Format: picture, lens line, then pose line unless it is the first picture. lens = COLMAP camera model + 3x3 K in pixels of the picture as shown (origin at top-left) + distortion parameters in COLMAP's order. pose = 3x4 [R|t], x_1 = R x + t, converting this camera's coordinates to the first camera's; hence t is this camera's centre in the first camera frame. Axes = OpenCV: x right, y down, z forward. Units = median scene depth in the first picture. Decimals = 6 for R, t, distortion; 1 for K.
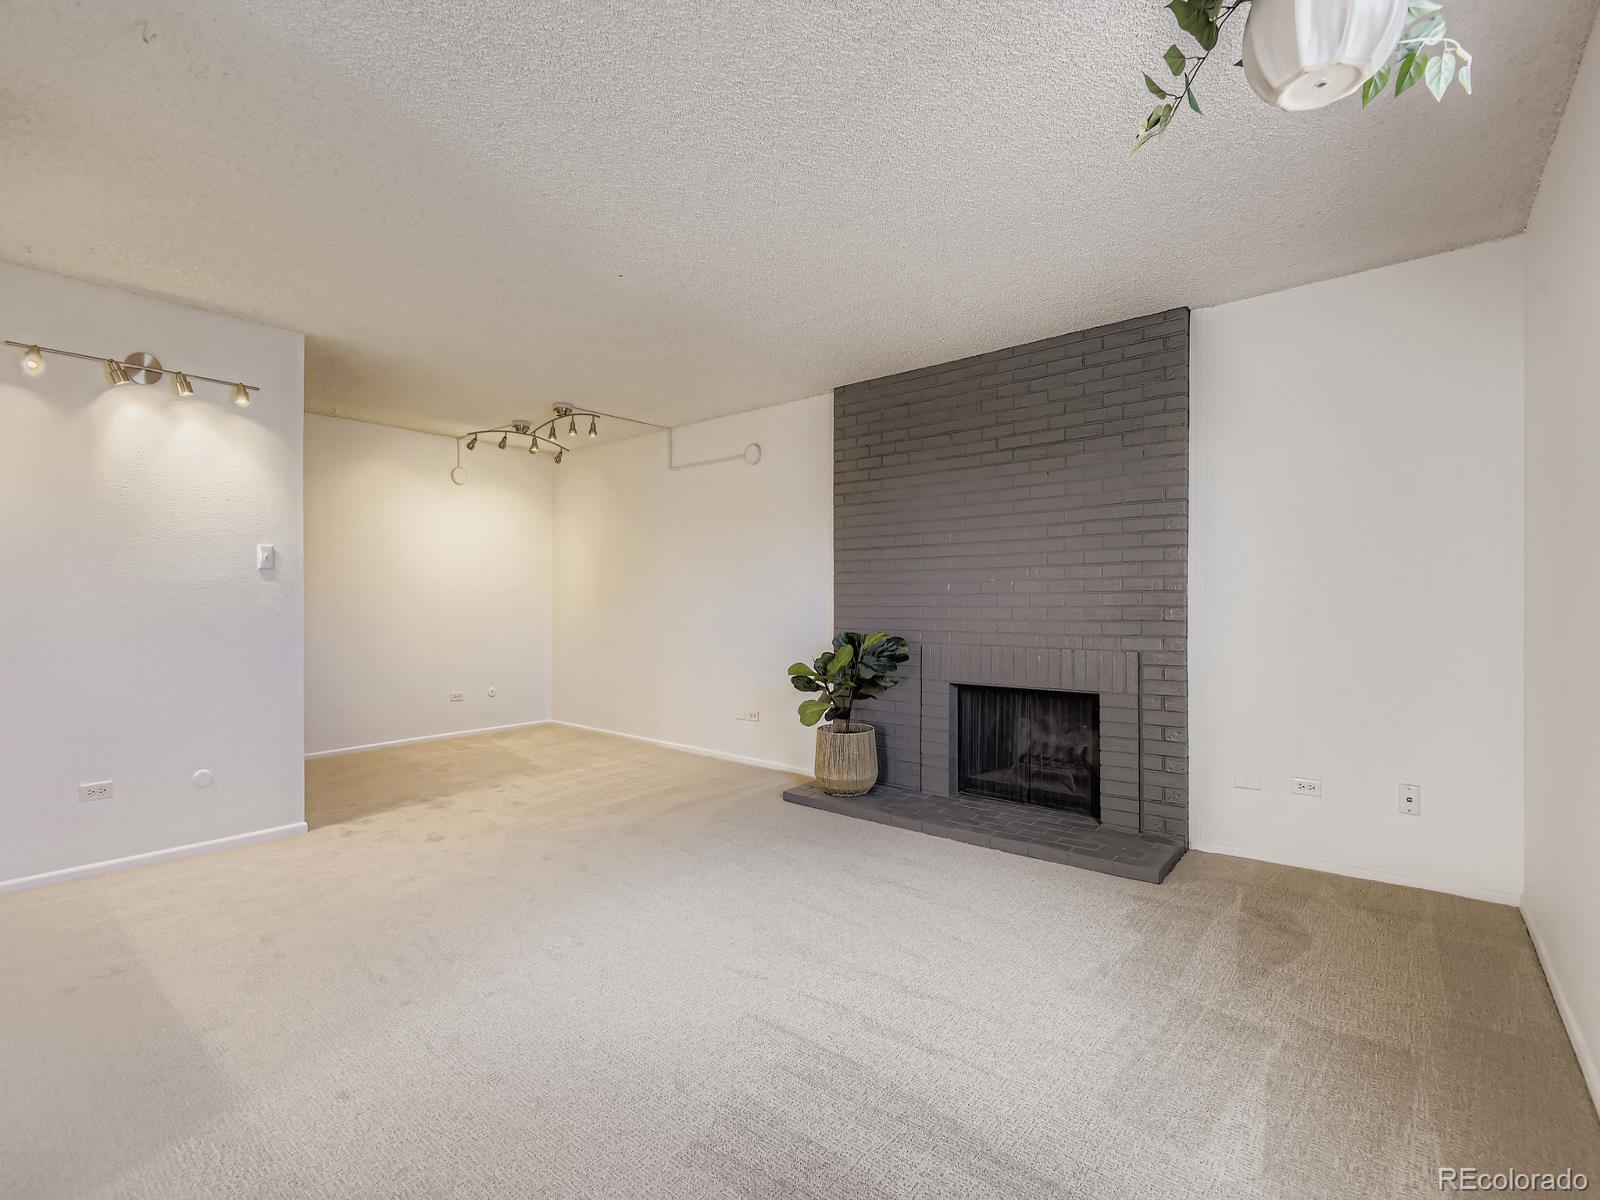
lens RADIAL K [[739.6, 0, 802.9], [0, 739.6, 601.0], [0, 0, 1]] dist [-0.002320, -0.000626]
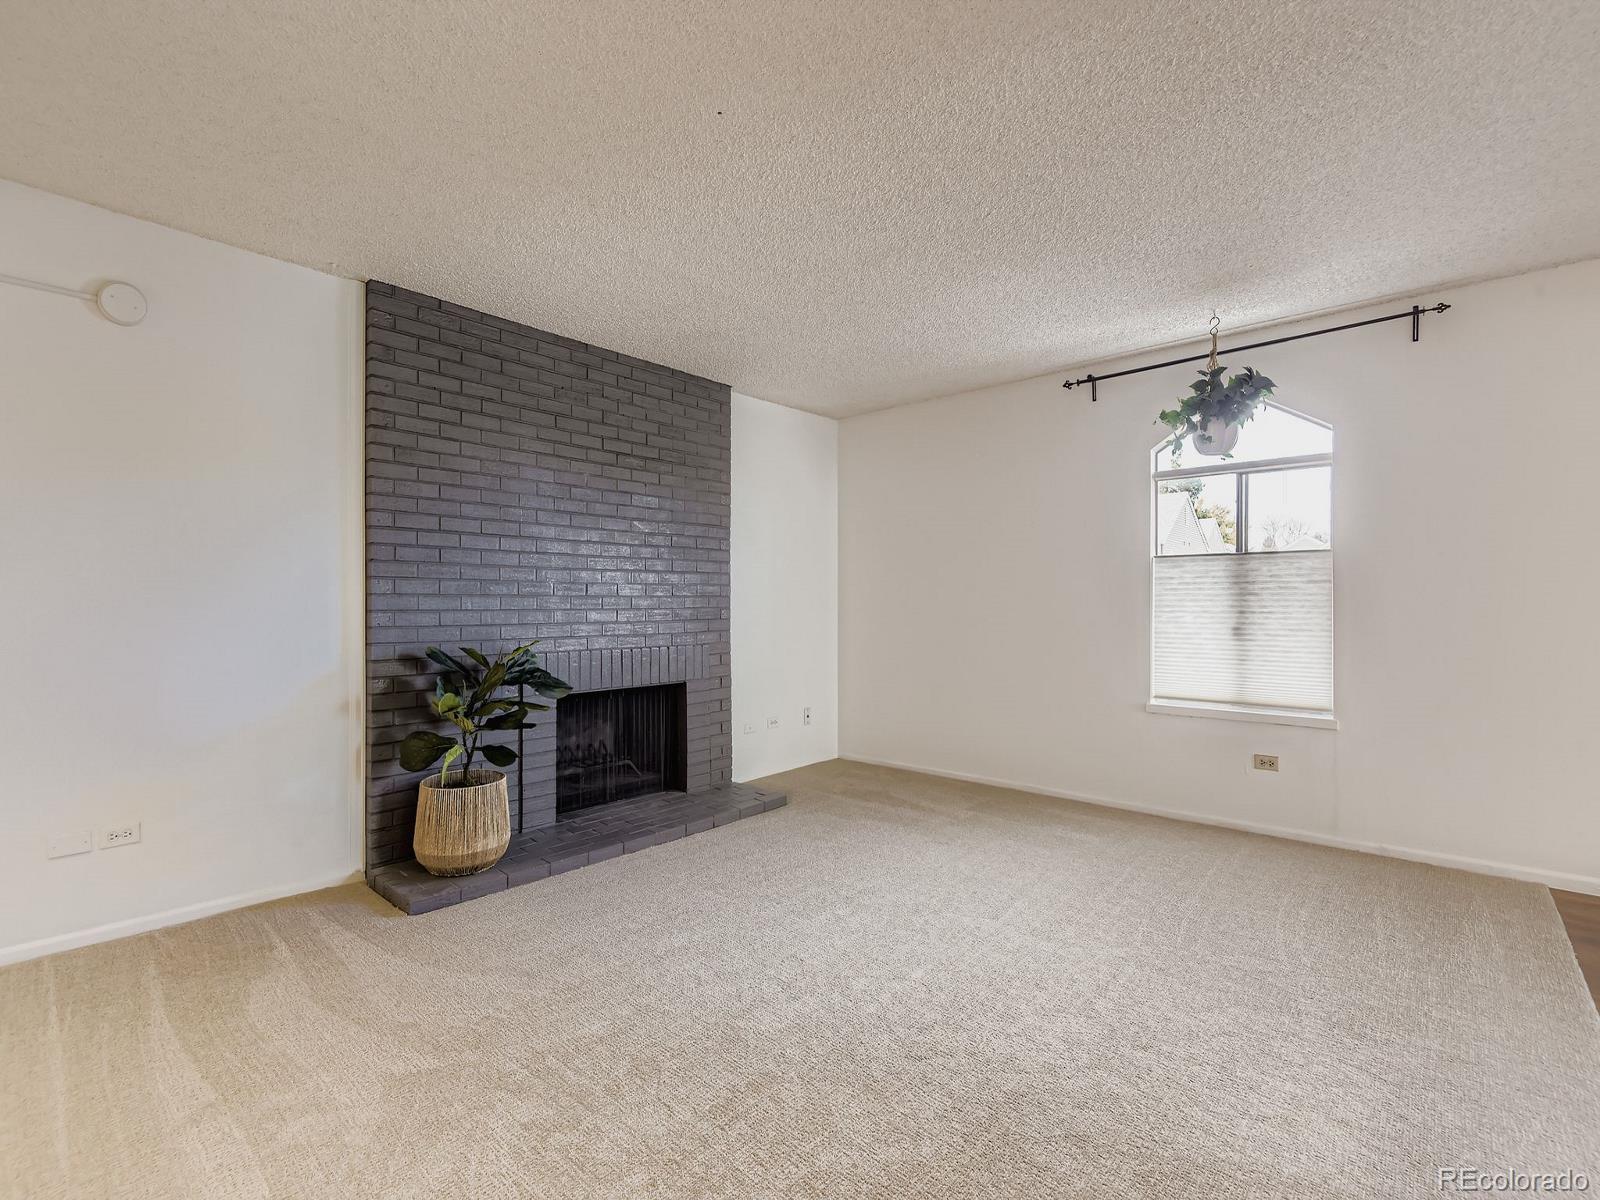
lens RADIAL K [[739.6, 0, 802.9], [0, 739.6, 601.0], [0, 0, 1]] dist [-0.002320, -0.000626]
pose [[0.035065, 0.002824, 0.999381, -0.747053], [-0.002725, 0.999993, -0.002730, -0.001496], [-0.999381, -0.002627, 0.035072, 0.739374]]
